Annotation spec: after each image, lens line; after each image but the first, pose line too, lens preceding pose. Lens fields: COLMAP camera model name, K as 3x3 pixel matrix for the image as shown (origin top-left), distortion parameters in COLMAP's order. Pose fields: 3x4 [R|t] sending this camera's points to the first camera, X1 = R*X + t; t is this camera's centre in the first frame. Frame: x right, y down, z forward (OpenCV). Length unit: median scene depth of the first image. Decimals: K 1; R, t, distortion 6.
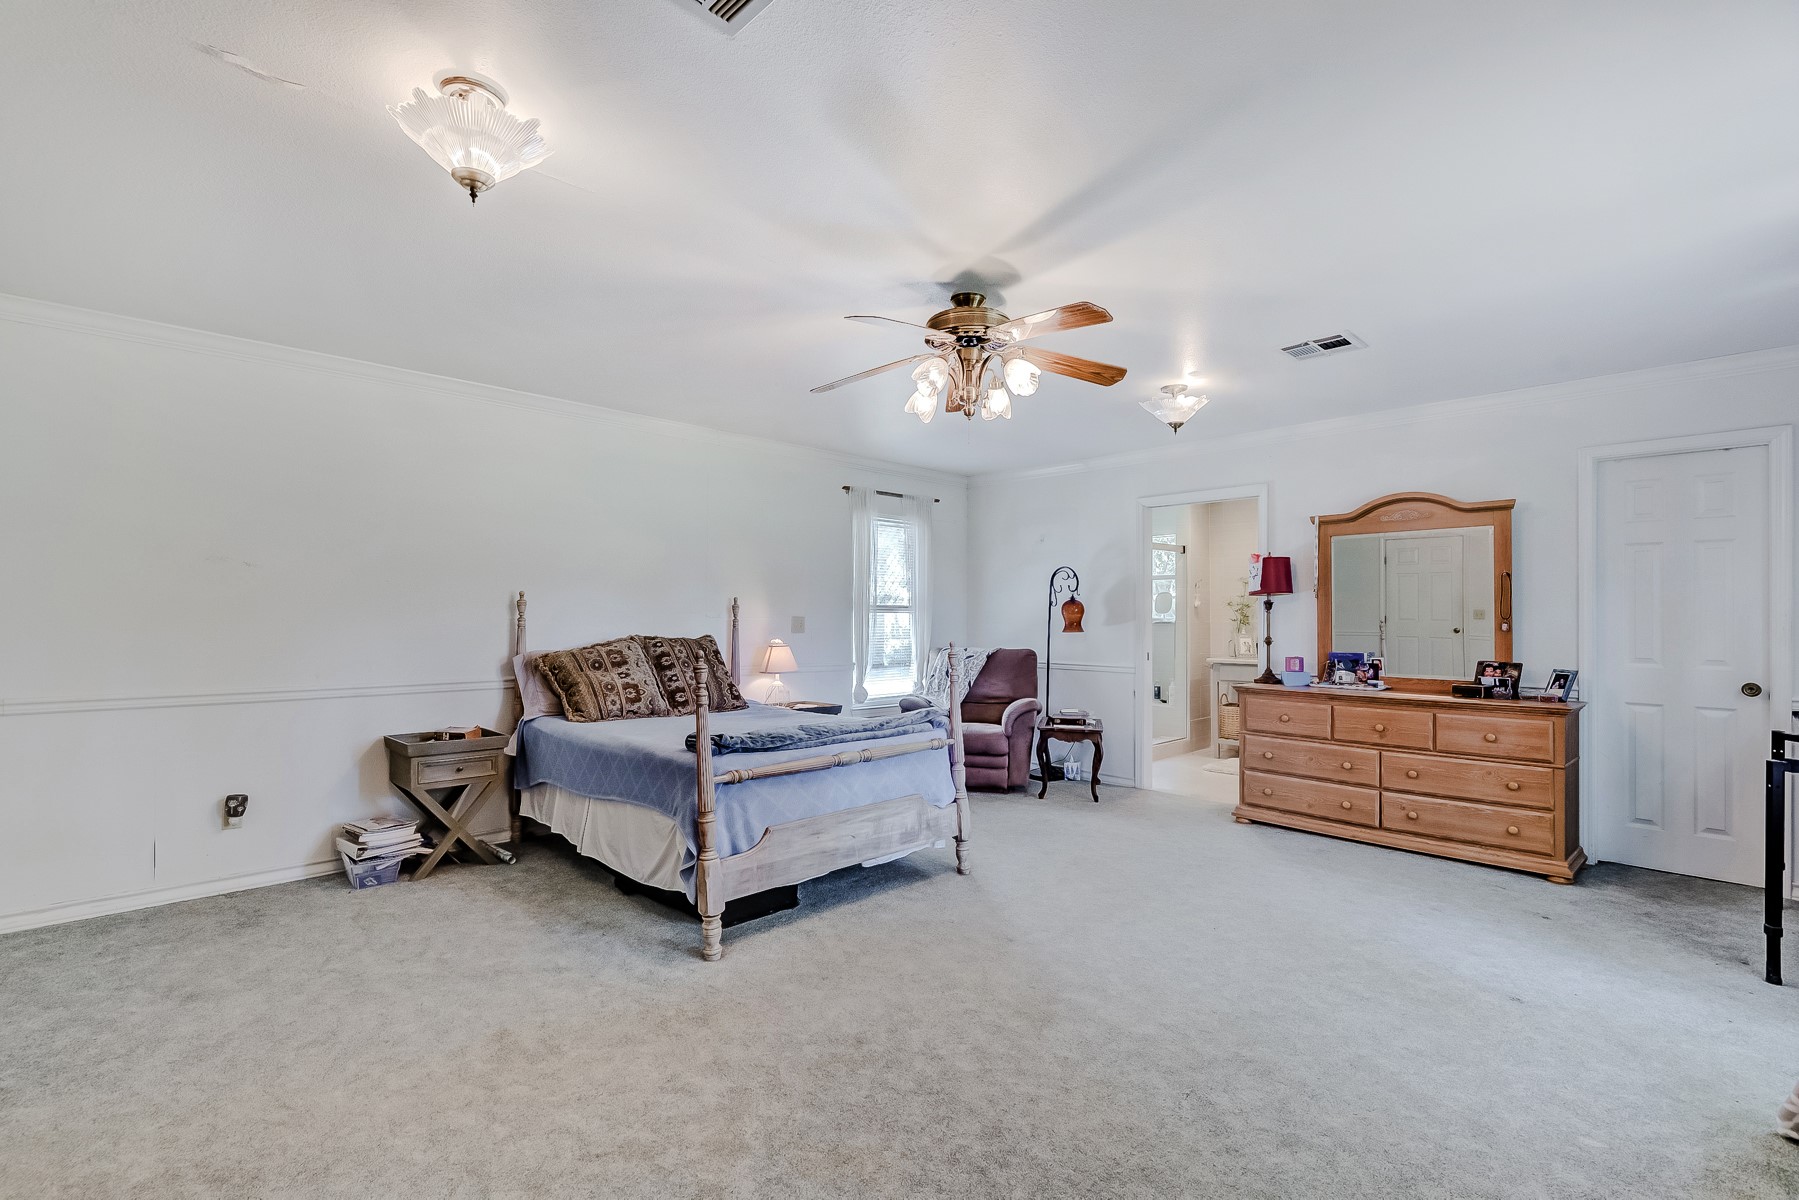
lens RADIAL K [[807.6, 0, 893.8], [0, 807.6, 609.1], [0, 0, 1]] dist [0.005755, -0.004104]
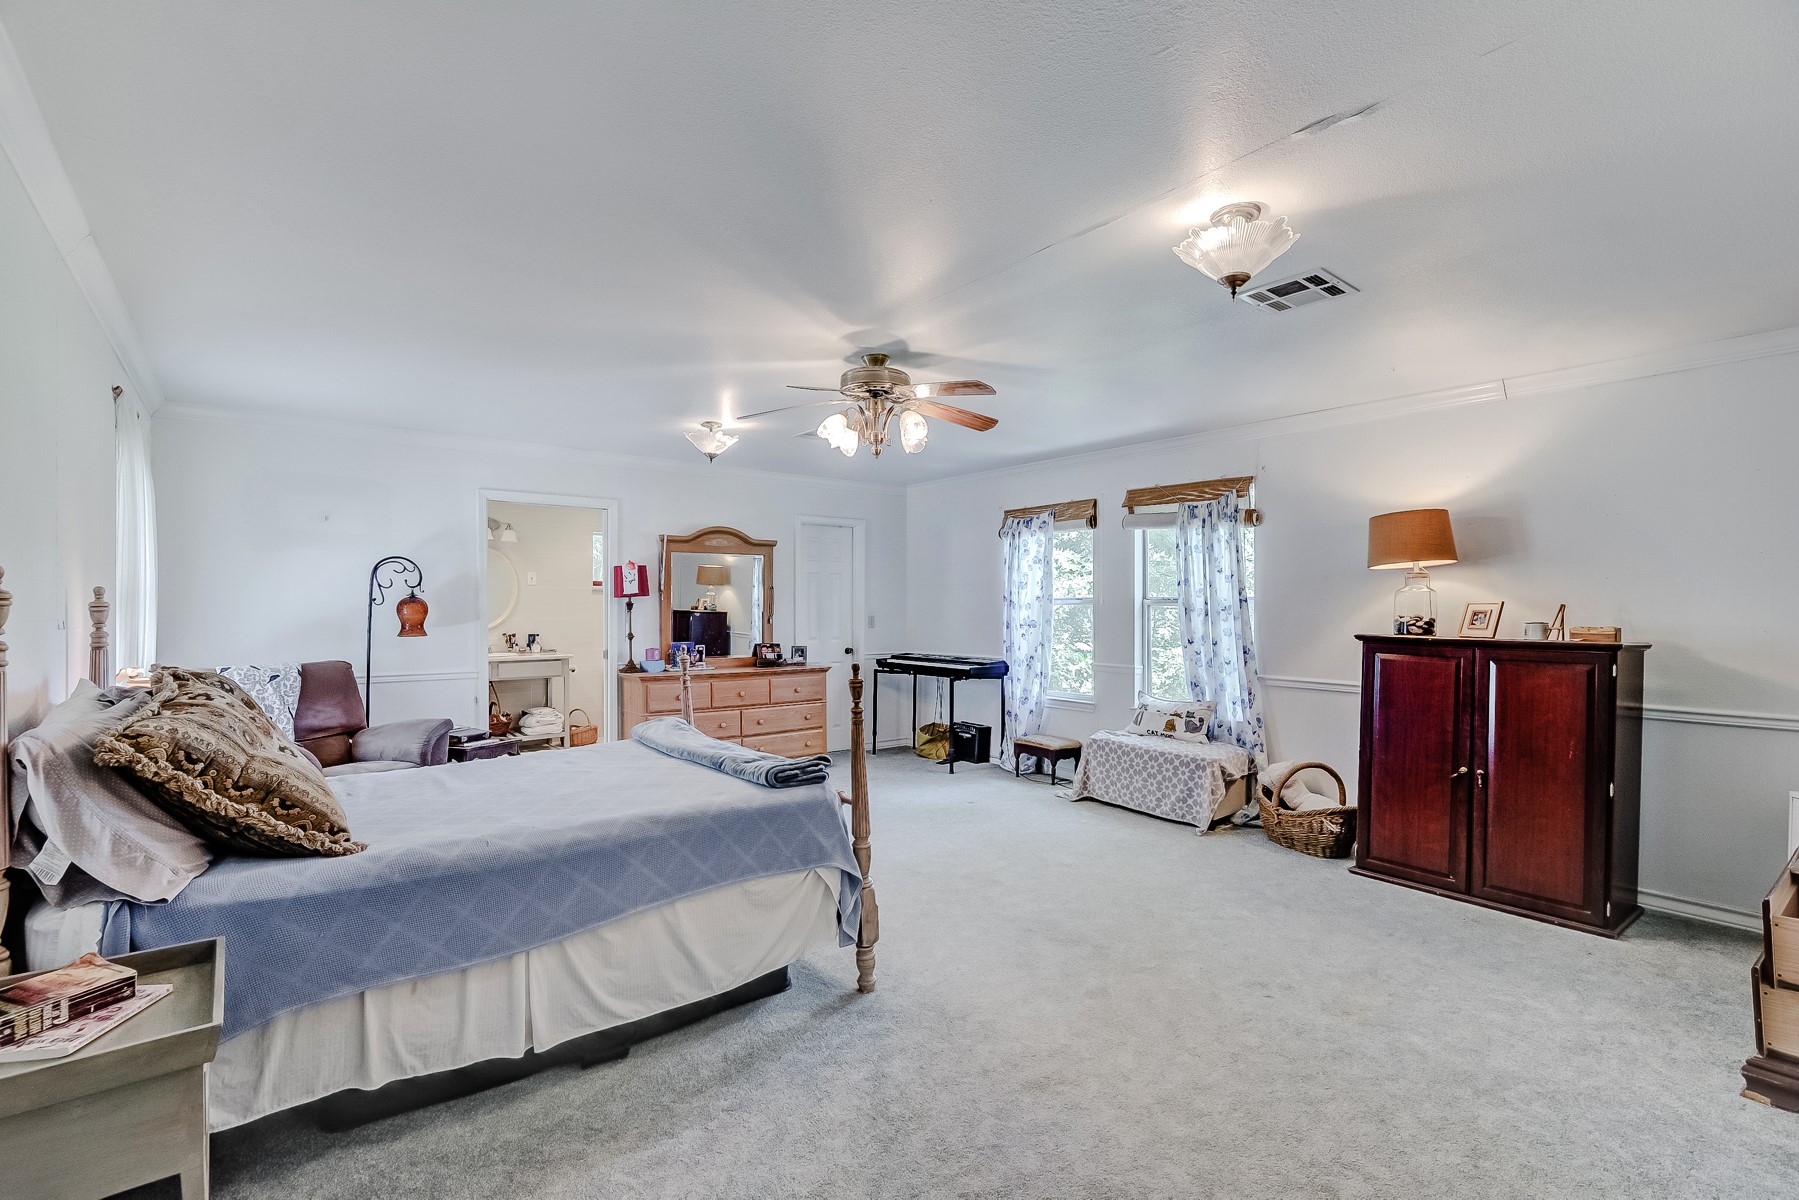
lens RADIAL K [[807.6, 0, 892.8], [0, 807.6, 606.1], [0, 0, 1]] dist [0.005755, -0.004104]
pose [[0.106203, 0.001518, 0.994343, -0.669959], [-0.007994, 0.999968, -0.000673, -0.006898], [-0.994312, -0.007877, 0.106212, 0.507480]]
